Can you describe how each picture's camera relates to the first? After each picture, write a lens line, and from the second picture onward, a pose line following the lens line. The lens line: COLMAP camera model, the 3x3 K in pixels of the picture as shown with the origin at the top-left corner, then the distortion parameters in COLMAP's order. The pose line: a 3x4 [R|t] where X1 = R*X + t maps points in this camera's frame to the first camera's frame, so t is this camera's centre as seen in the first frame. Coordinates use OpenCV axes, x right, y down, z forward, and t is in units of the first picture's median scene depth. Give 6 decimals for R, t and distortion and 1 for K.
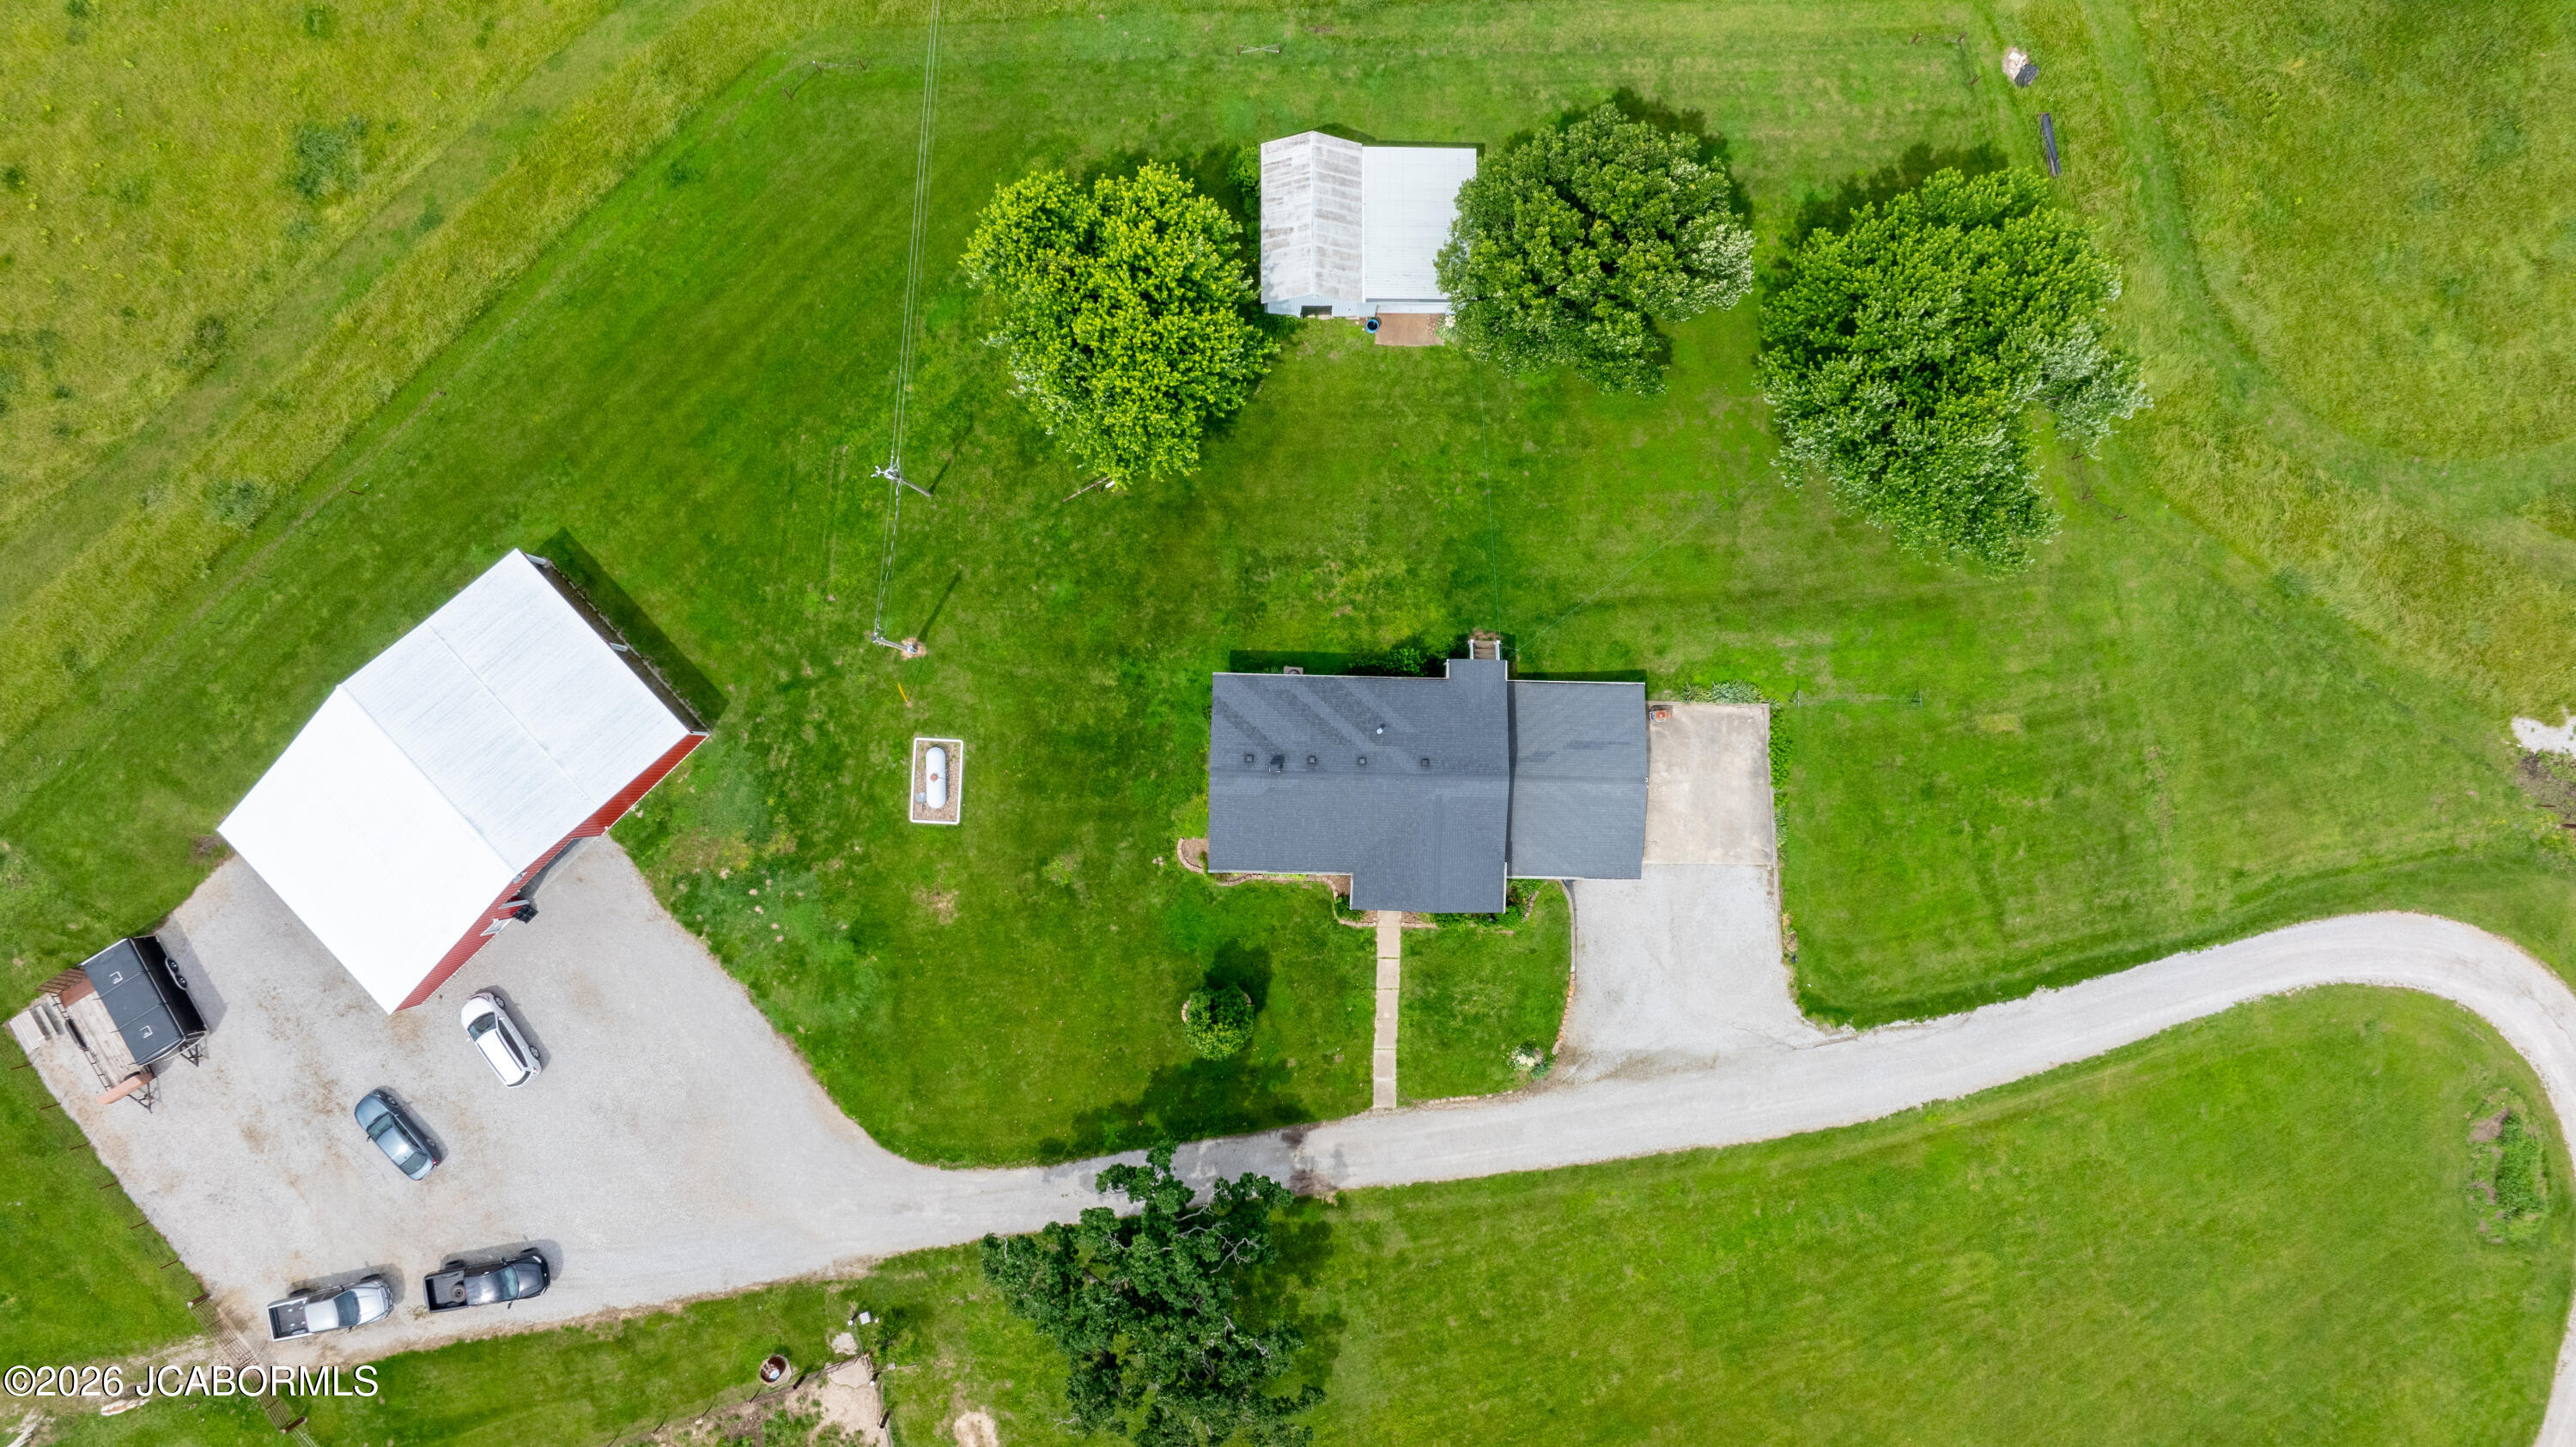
lens RADIAL K [[1811.1, 0, 1302.2], [0, 1811.1, 722.9], [0, 0, 1]] dist [-0.033962, 0.036148]
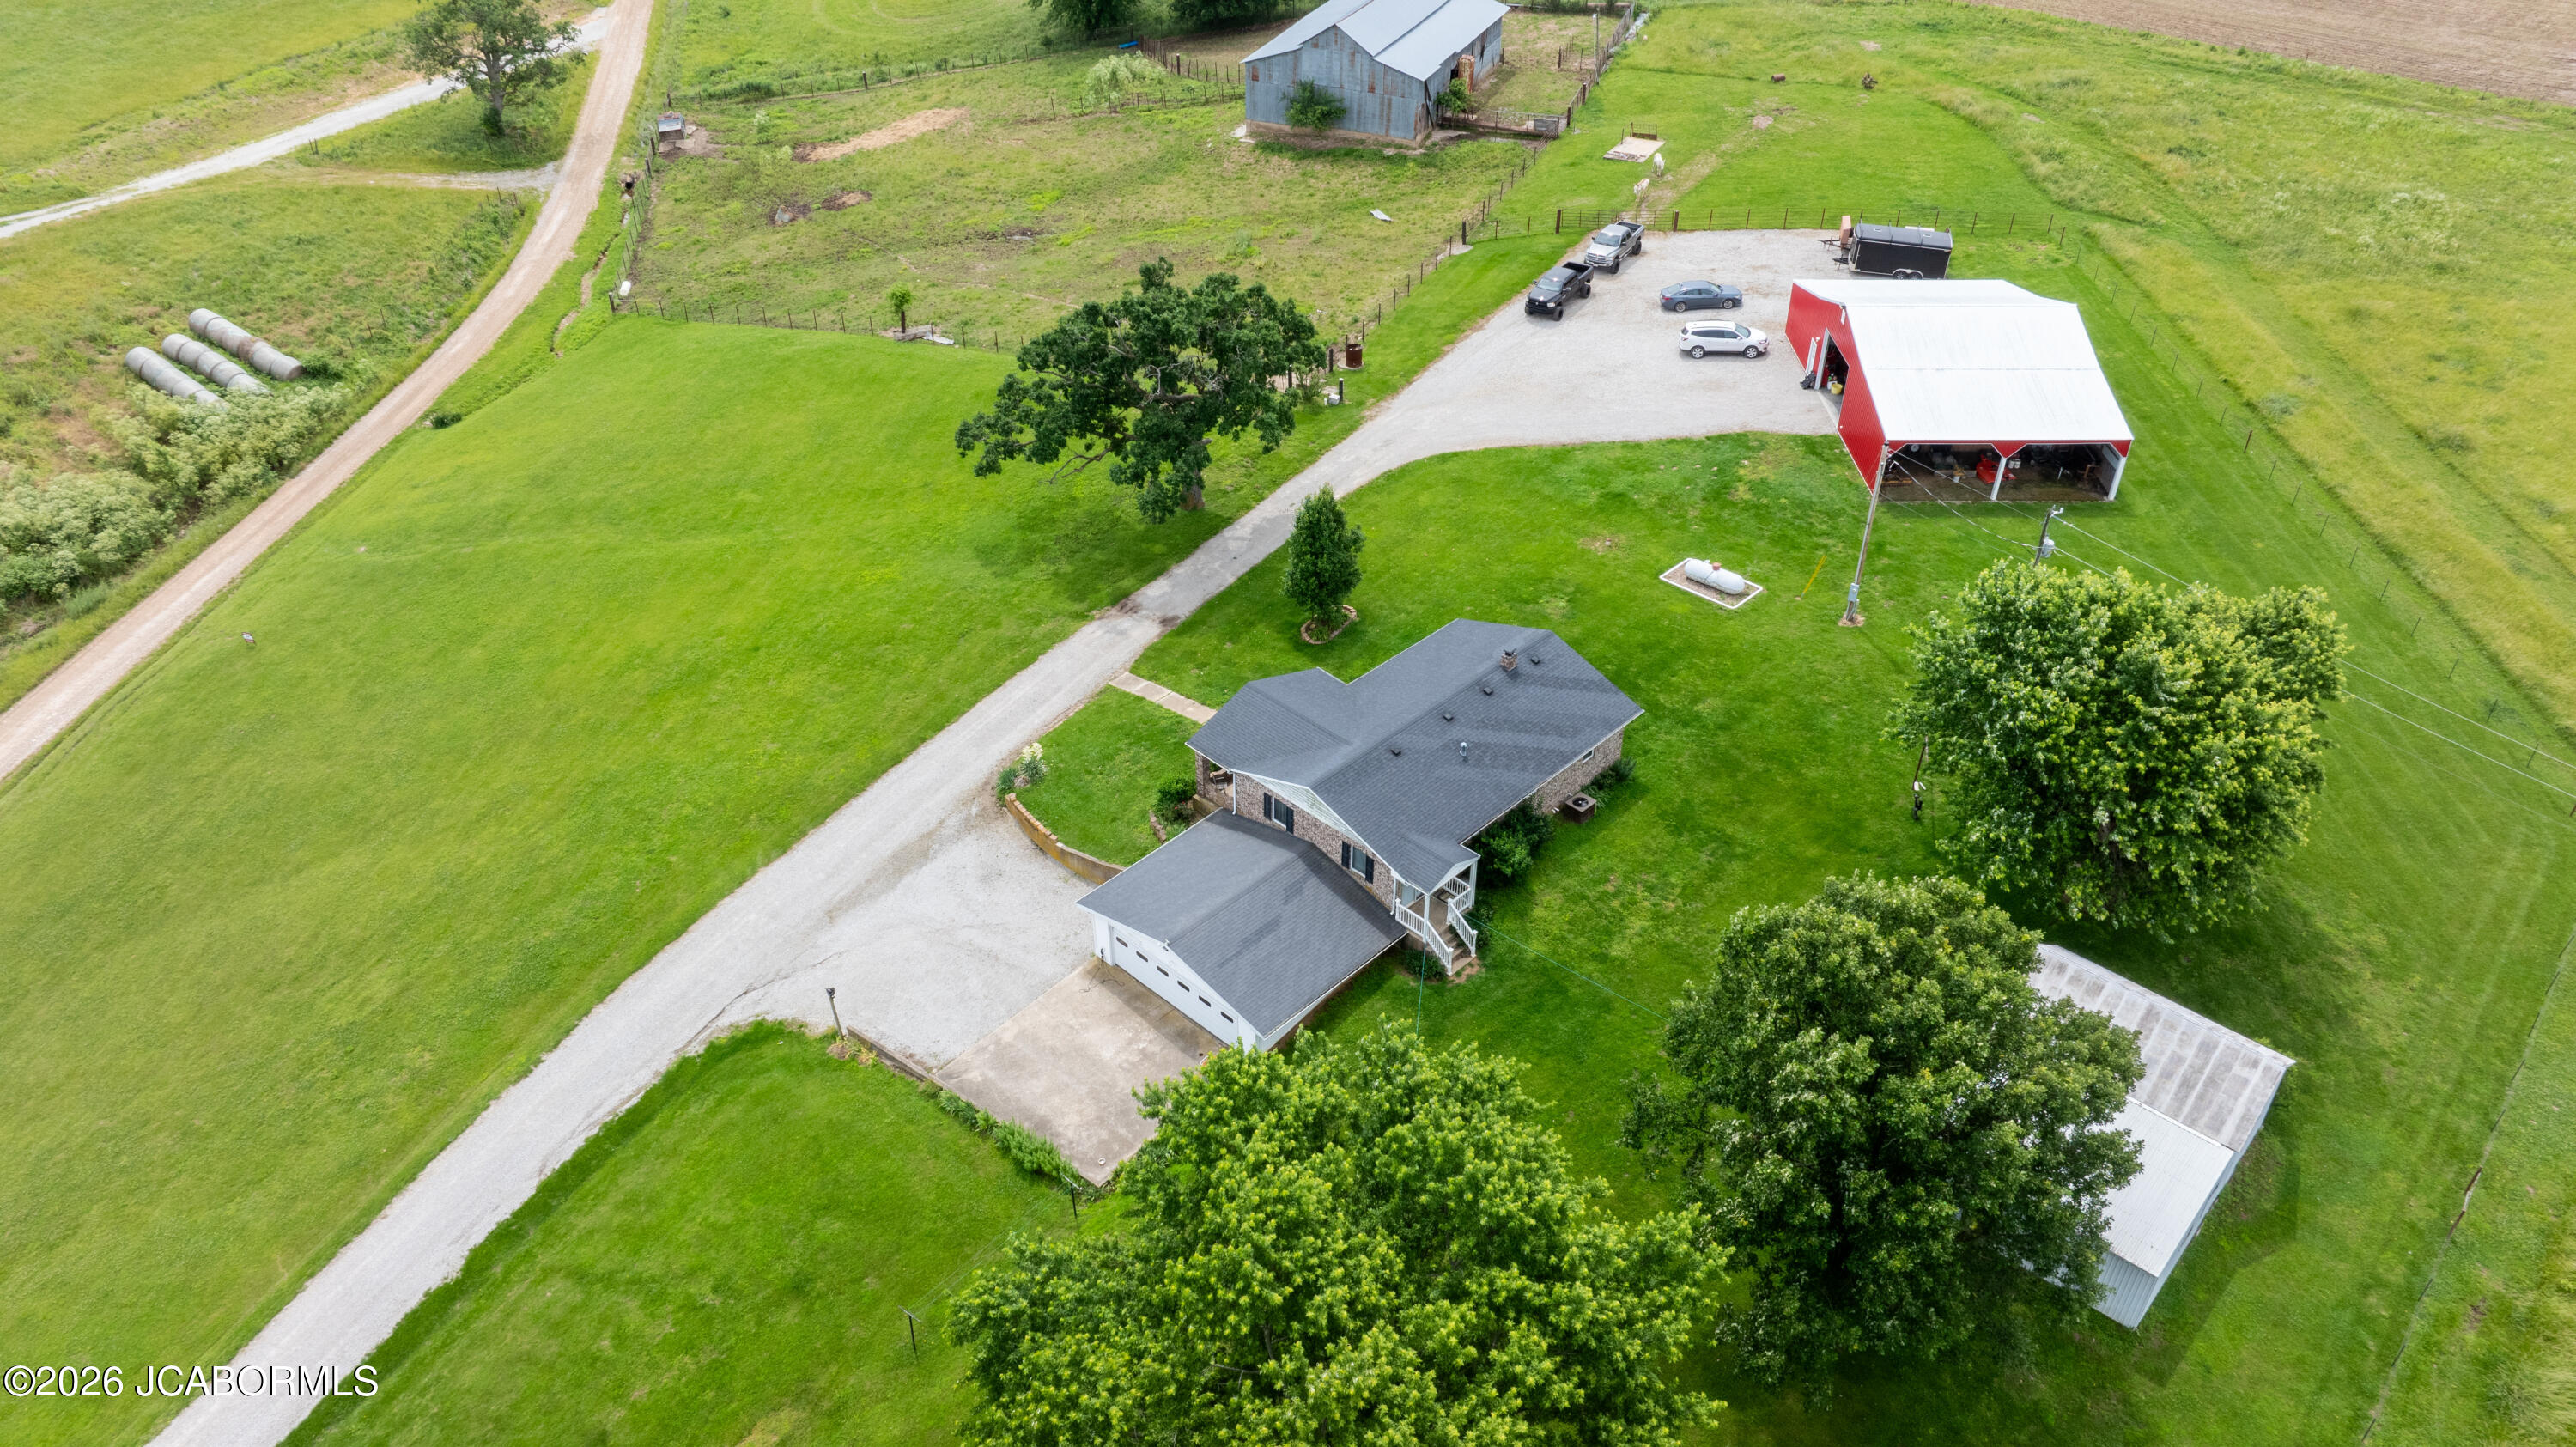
lens RADIAL K [[1811.1, 0, 1302.2], [0, 1811.1, 722.9], [0, 0, 1]] dist [-0.033962, 0.036148]
pose [[-0.676616, 0.426384, -0.600323, 0.530735], [-0.736205, -0.376359, 0.562455, -0.363749], [0.013885, 0.822527, 0.568557, 0.522245]]
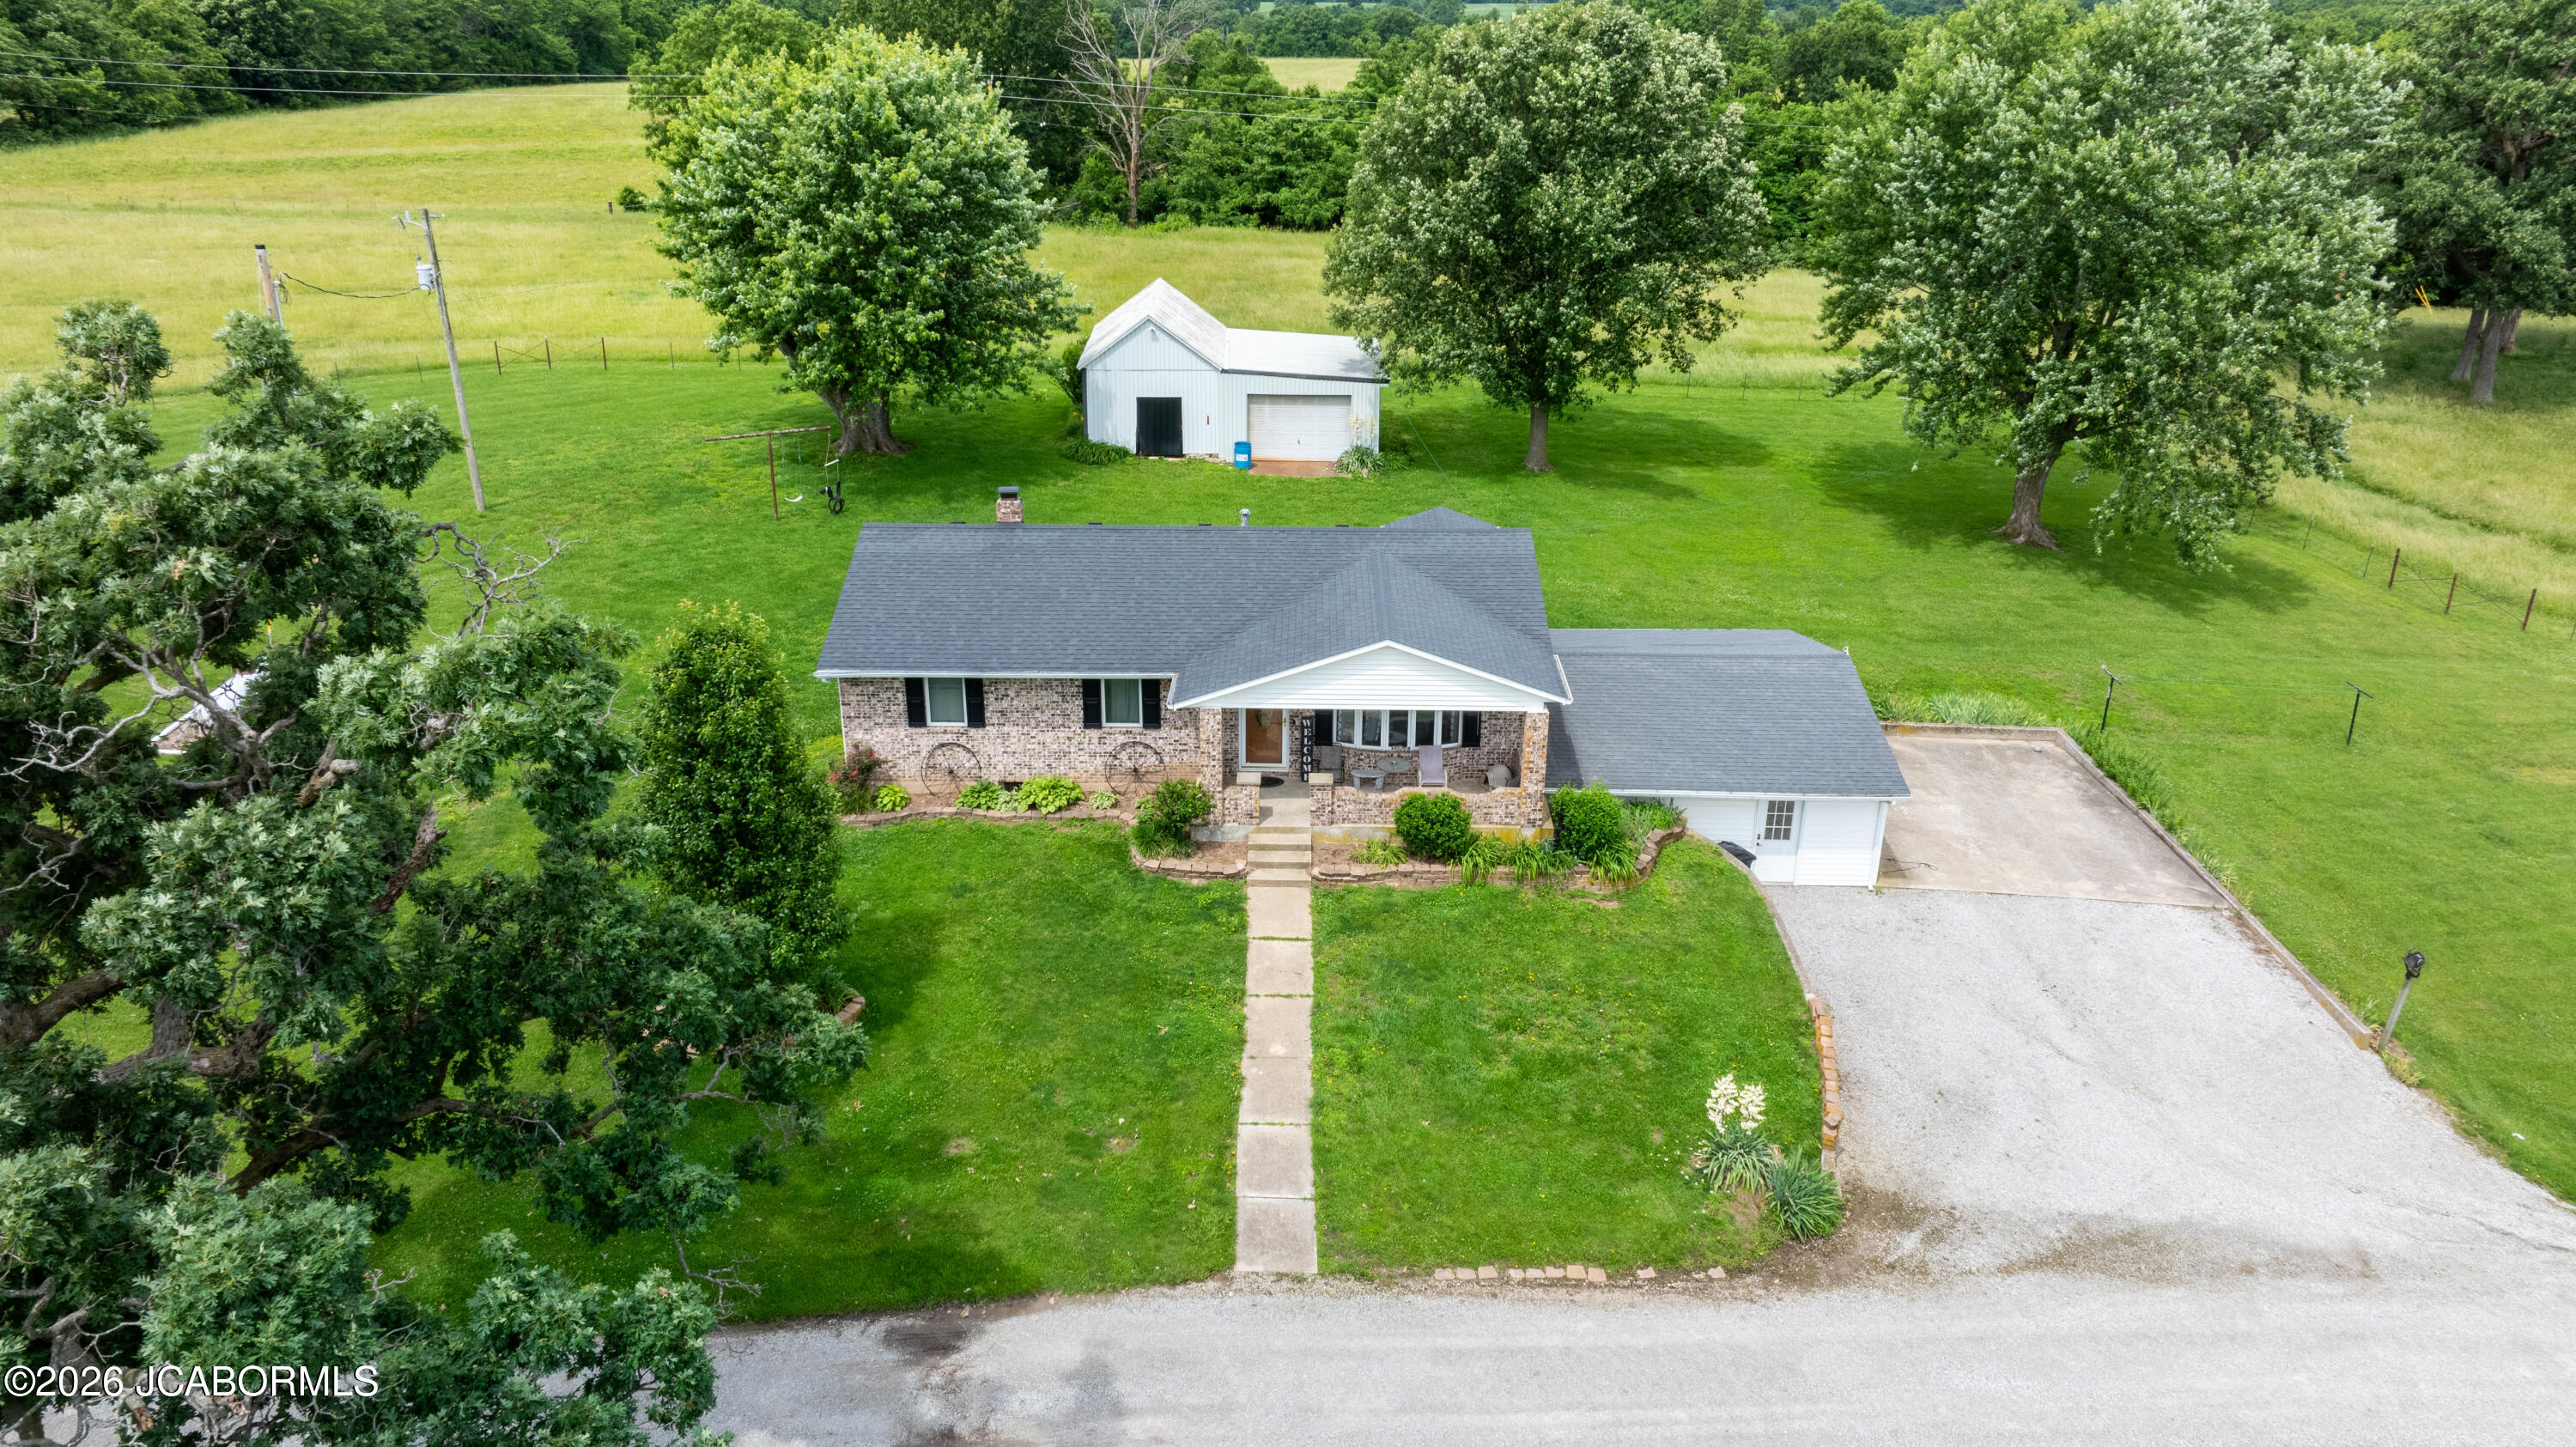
lens RADIAL K [[1811.1, 0, 1302.2], [0, 1811.1, 722.9], [0, 0, 1]] dist [-0.033962, 0.036148]
pose [[0.999685, -0.007521, 0.023928, 0.043955], [0.024910, 0.409321, -0.912050, 0.436112], [-0.002935, 0.912360, 0.409379, 0.818491]]
